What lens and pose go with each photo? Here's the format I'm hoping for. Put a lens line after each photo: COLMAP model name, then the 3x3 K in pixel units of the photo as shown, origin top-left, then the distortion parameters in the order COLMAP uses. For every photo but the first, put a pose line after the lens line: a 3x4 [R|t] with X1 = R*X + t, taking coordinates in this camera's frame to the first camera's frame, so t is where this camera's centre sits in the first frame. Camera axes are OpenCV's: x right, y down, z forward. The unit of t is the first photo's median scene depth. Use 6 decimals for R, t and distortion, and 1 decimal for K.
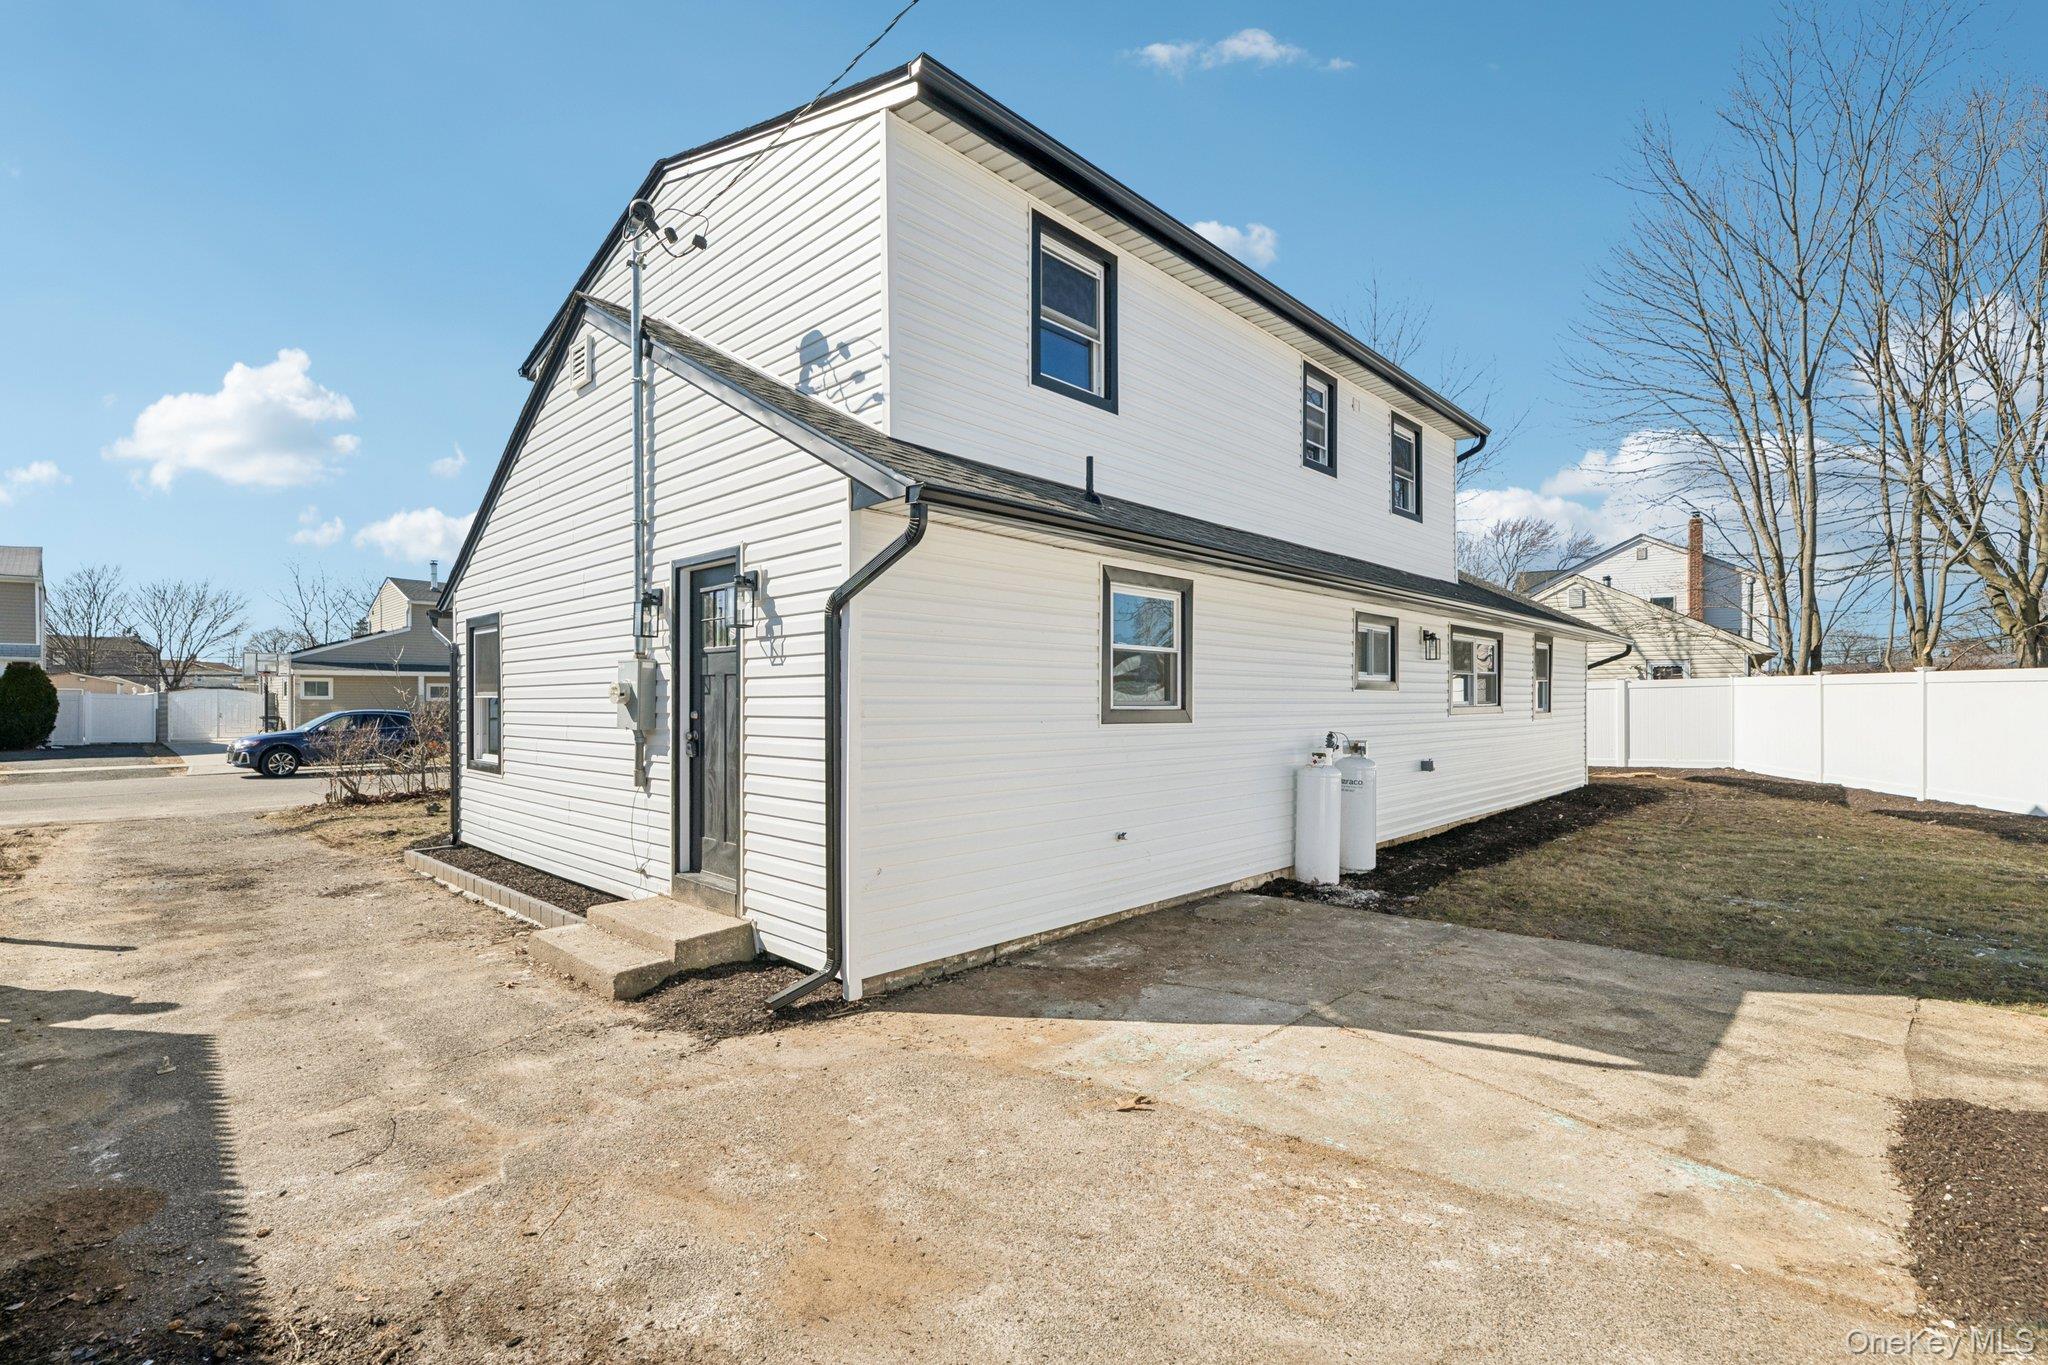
lens RADIAL K [[927.1, 0, 1026.5], [0, 927.1, 689.0], [0, 0, 1]] dist [0.001518, -0.000228]
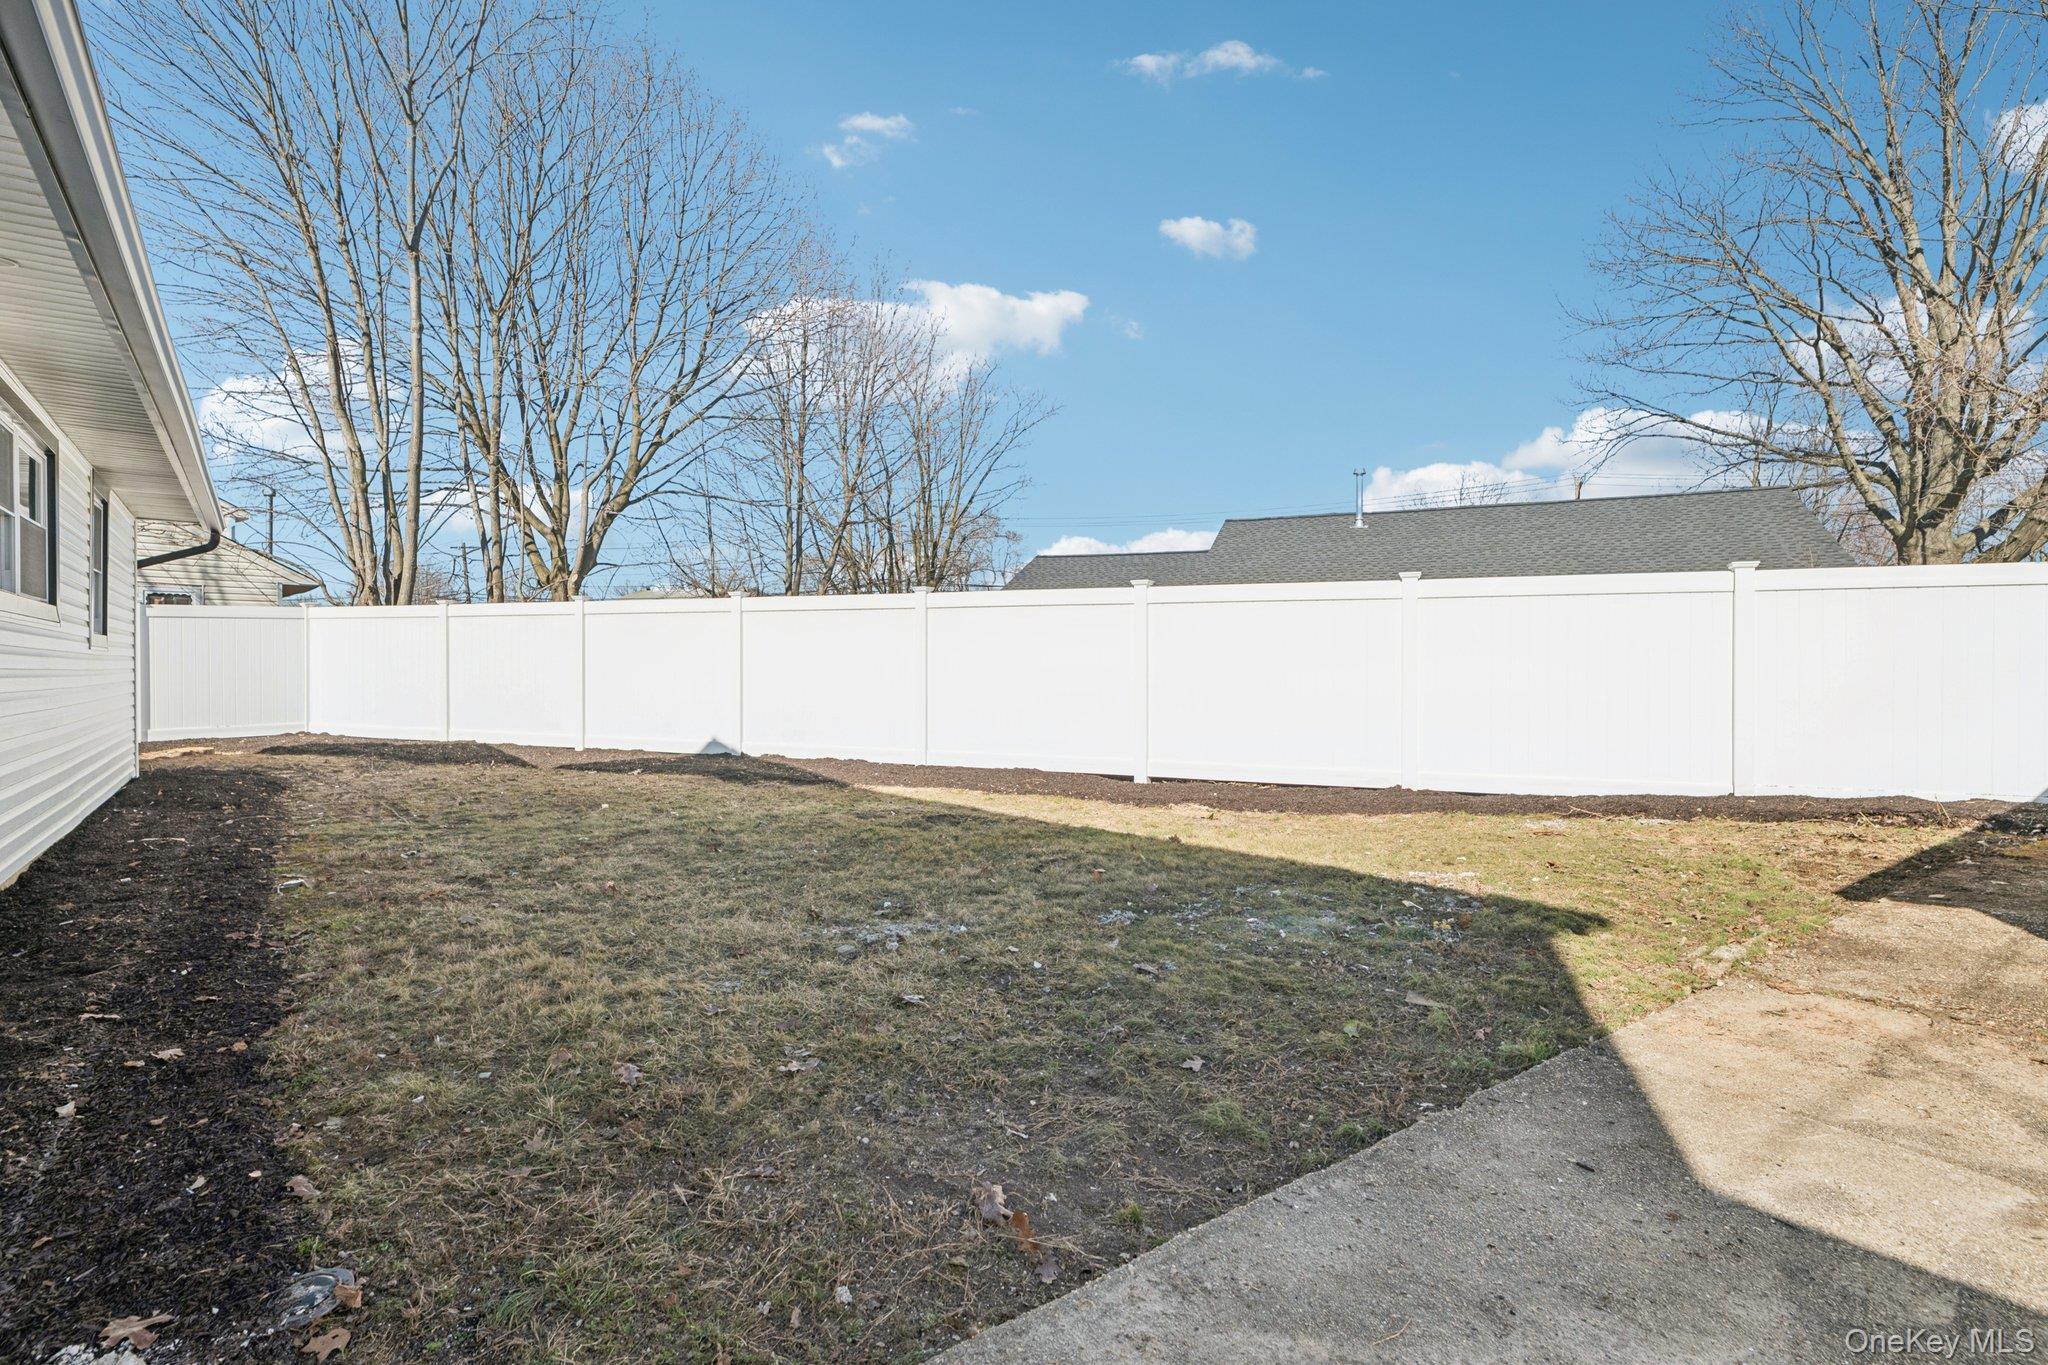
lens RADIAL K [[973.6, 0, 1027.2], [0, 973.6, 674.4], [0, 0, 1]] dist [0.002967, 0.000359]
pose [[0.133983, -0.003430, 0.990978, 0.135697], [-0.013314, 0.999898, 0.005261, 0.044499], [-0.990894, -0.013899, 0.133924, 0.527306]]
